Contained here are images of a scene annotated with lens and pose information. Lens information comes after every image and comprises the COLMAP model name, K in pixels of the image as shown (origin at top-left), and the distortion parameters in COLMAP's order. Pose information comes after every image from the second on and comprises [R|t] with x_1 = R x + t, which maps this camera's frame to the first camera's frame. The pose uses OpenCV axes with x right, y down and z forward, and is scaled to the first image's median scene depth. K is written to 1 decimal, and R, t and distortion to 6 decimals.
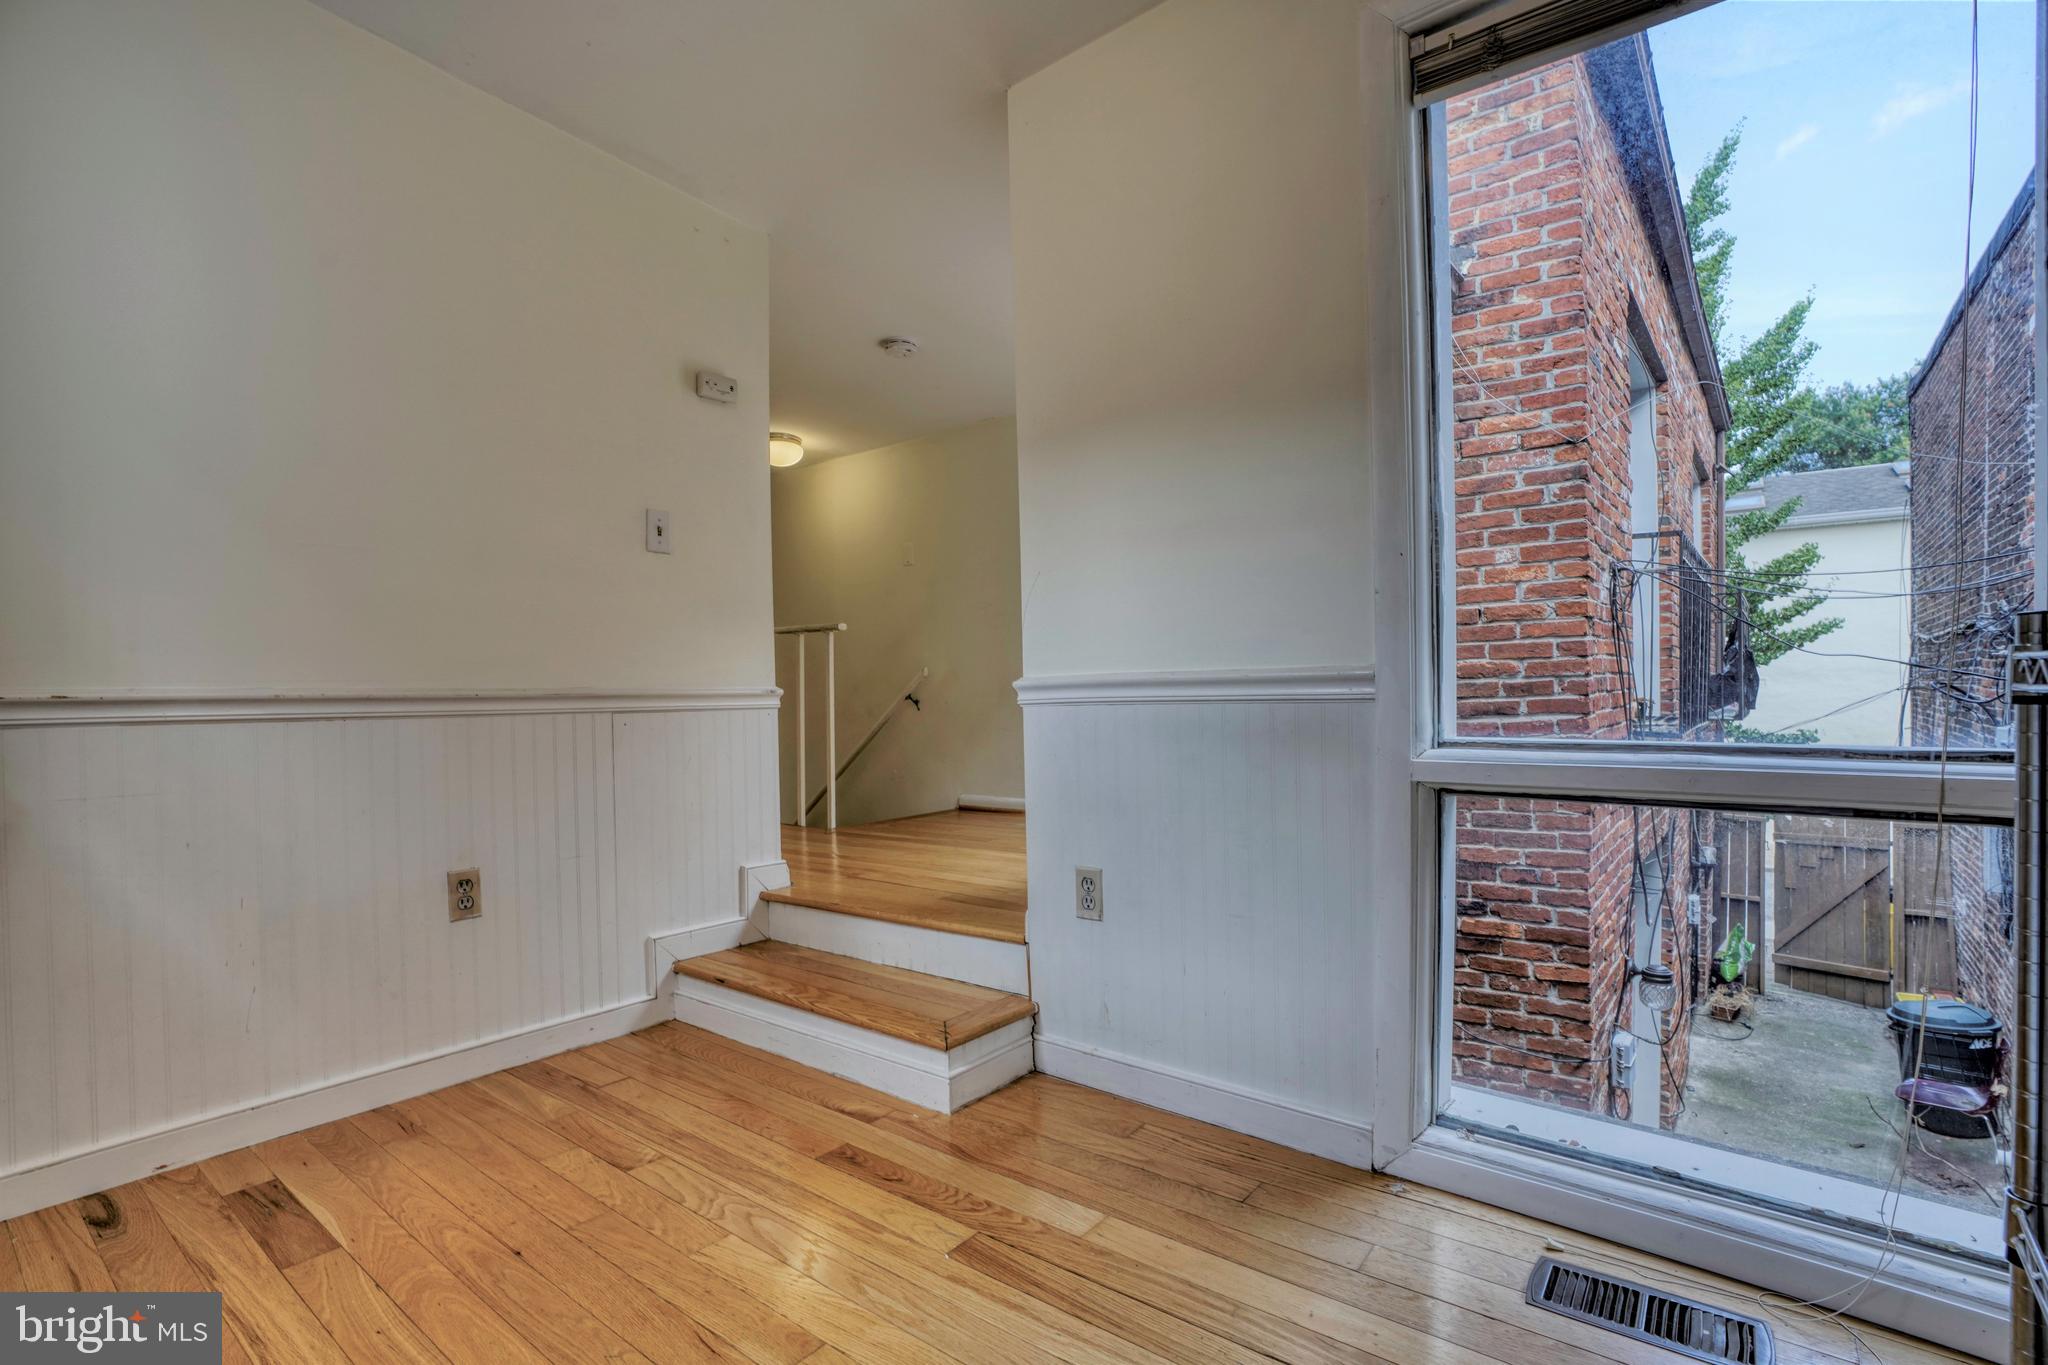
lens RADIAL K [[974.3, 0, 1018.6], [0, 974.3, 687.2], [0, 0, 1]] dist [-0.075357, 0.031738]
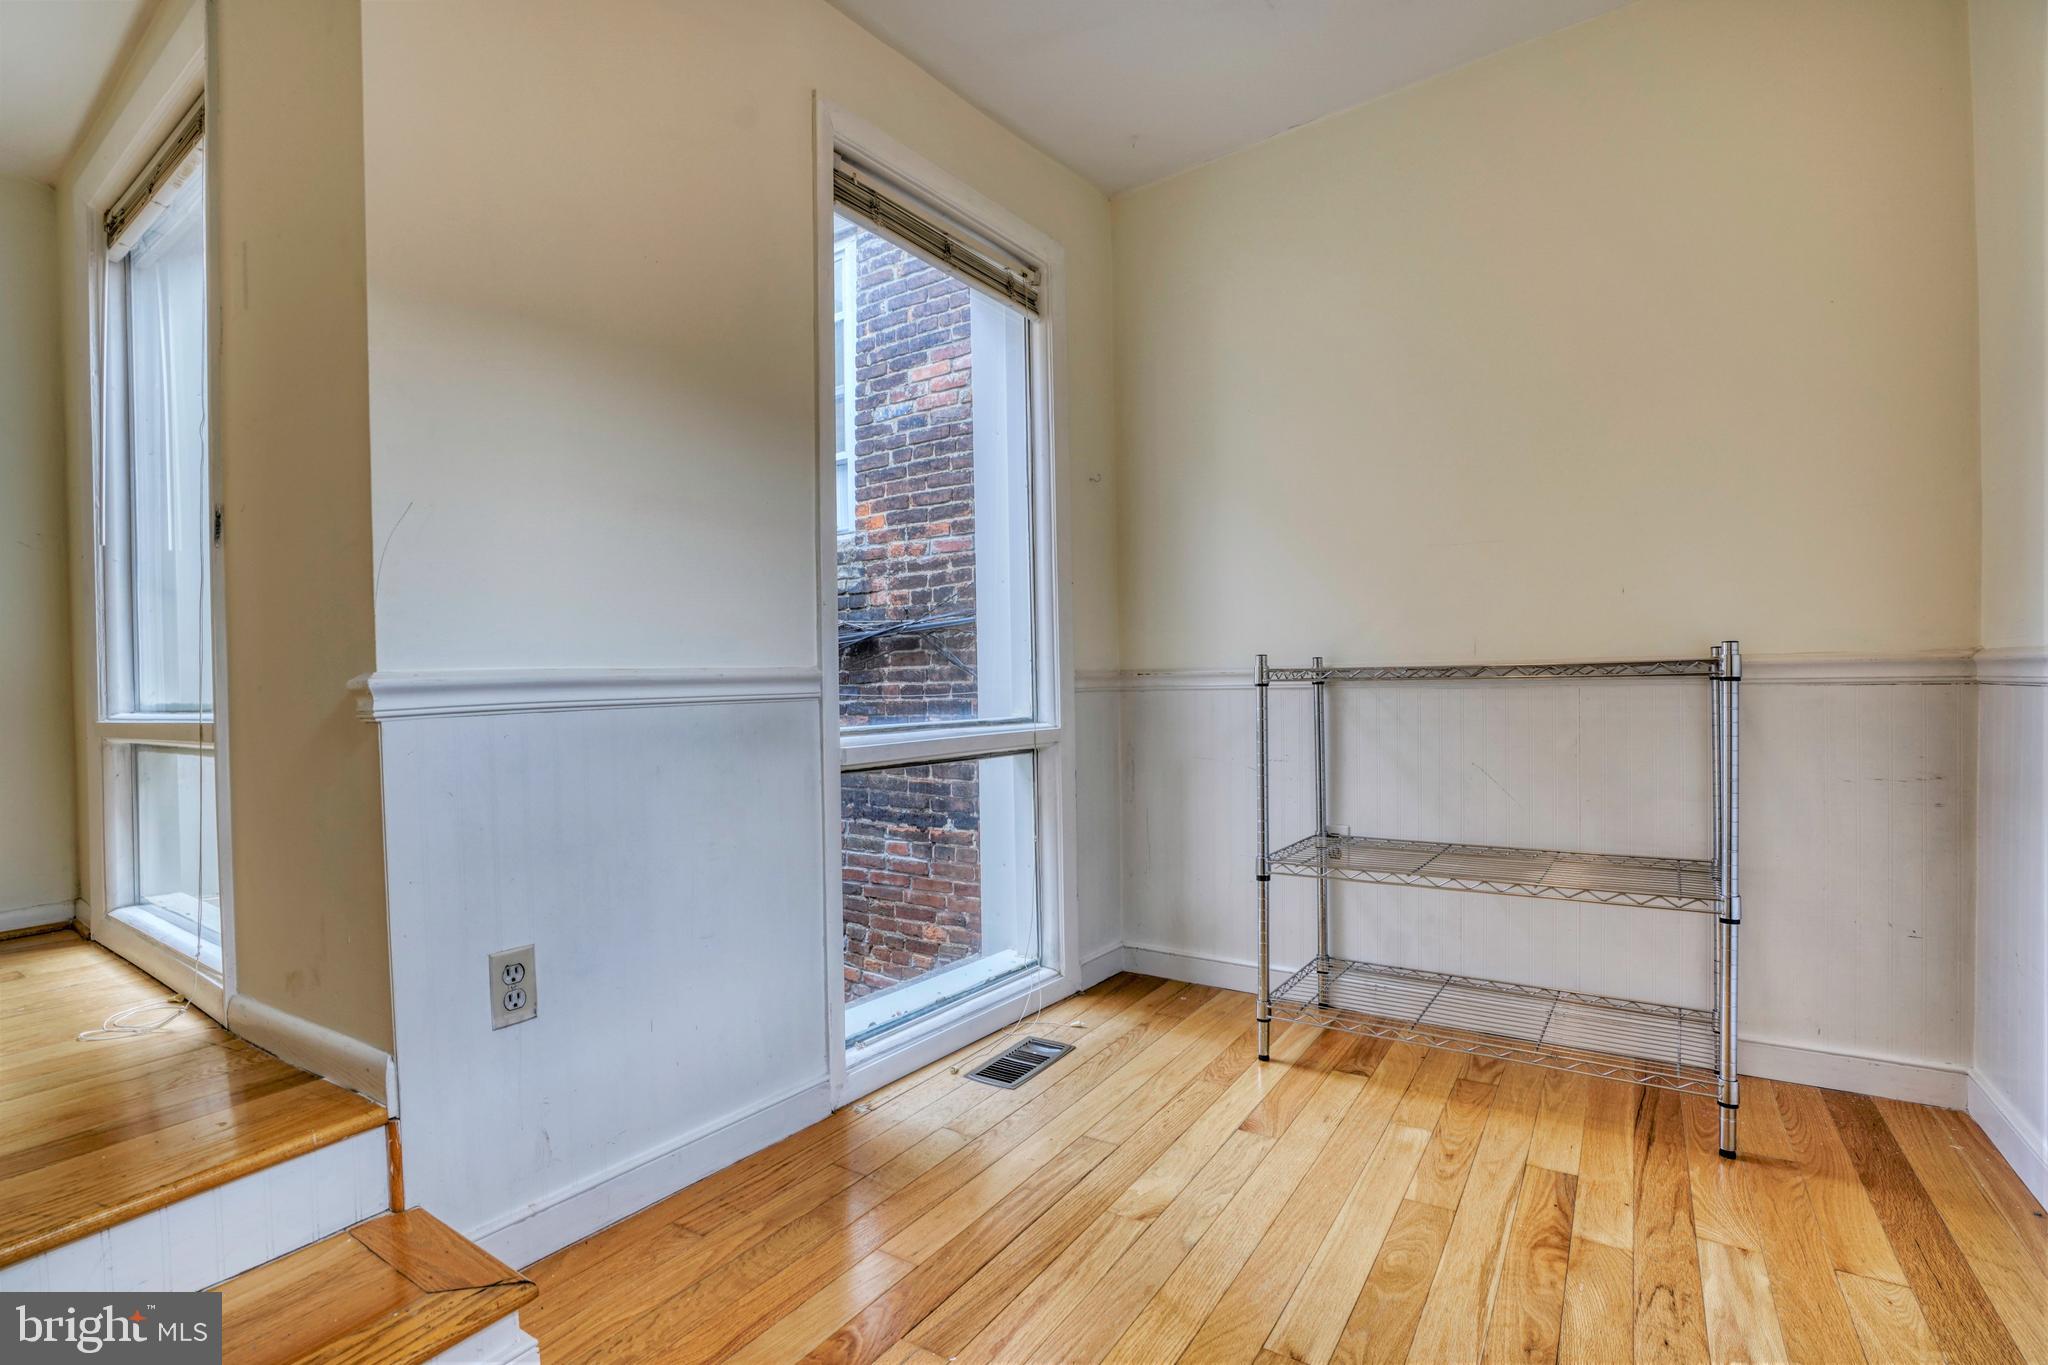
lens RADIAL K [[974.3, 0, 1018.6], [0, 974.3, 687.2], [0, 0, 1]] dist [-0.075357, 0.031738]
pose [[-0.095590, 0.017079, 0.995274, -0.816433], [0.024459, 0.999591, -0.014804, 0.023792], [-0.995120, 0.022928, -0.095969, 0.898877]]
